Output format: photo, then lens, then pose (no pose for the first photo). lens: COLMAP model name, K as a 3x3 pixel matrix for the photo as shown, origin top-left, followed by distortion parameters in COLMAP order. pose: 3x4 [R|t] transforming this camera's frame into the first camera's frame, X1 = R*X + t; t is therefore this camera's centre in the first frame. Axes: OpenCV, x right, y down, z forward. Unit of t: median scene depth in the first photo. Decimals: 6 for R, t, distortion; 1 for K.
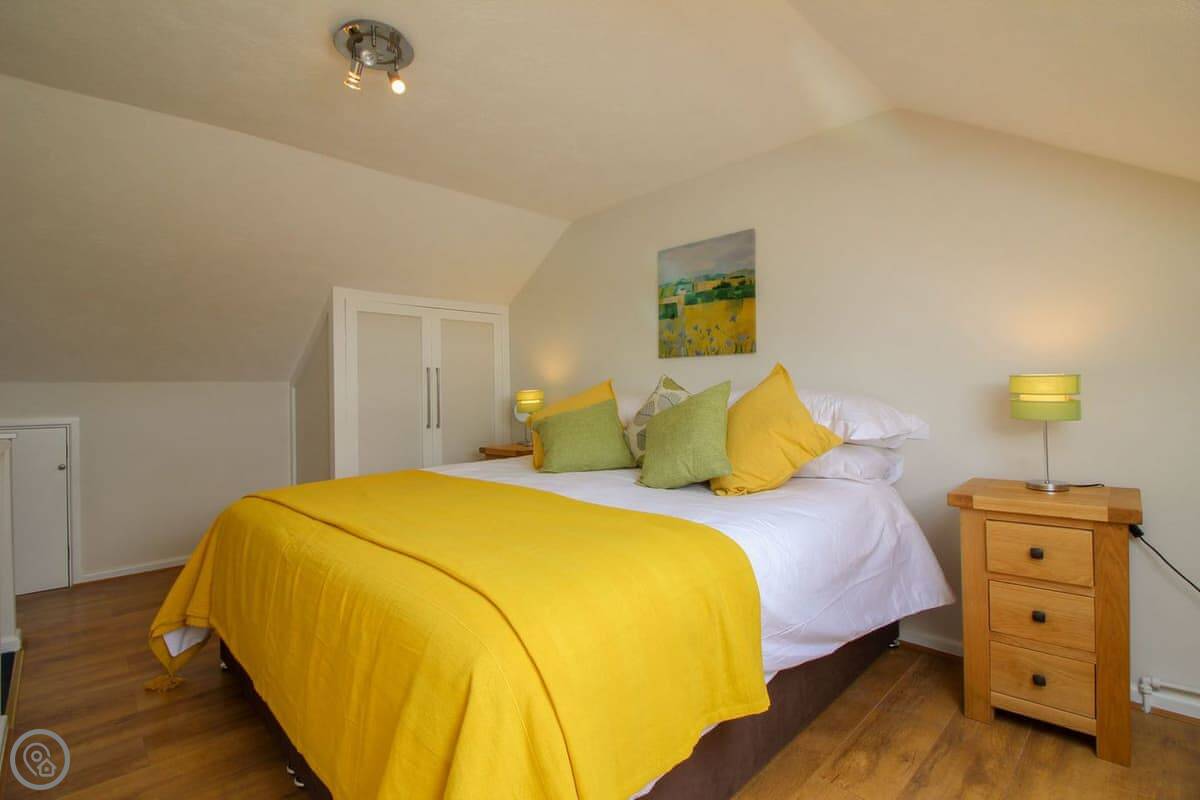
lens RADIAL K [[565.1, 0, 534.6], [0, 565.1, 393.1], [0, 0, 1]] dist [-0.001355, -0.011478]
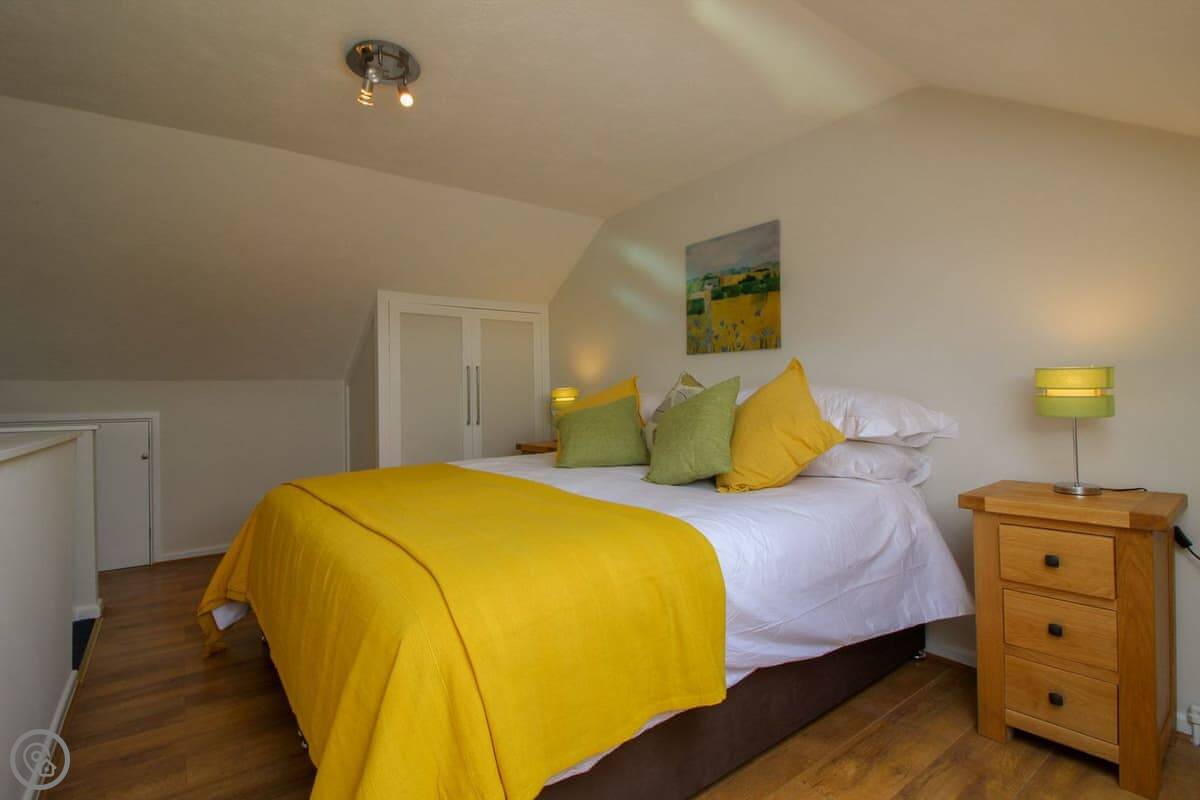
lens RADIAL K [[565.1, 0, 532.2], [0, 565.1, 392.4], [0, 0, 1]] dist [-0.001355, -0.011478]
pose [[0.991032, 0.000496, -0.133622, 0.134757], [-0.000692, 0.999999, -0.001422, 0.008804], [0.133621, 0.001501, 0.991031, -0.019993]]
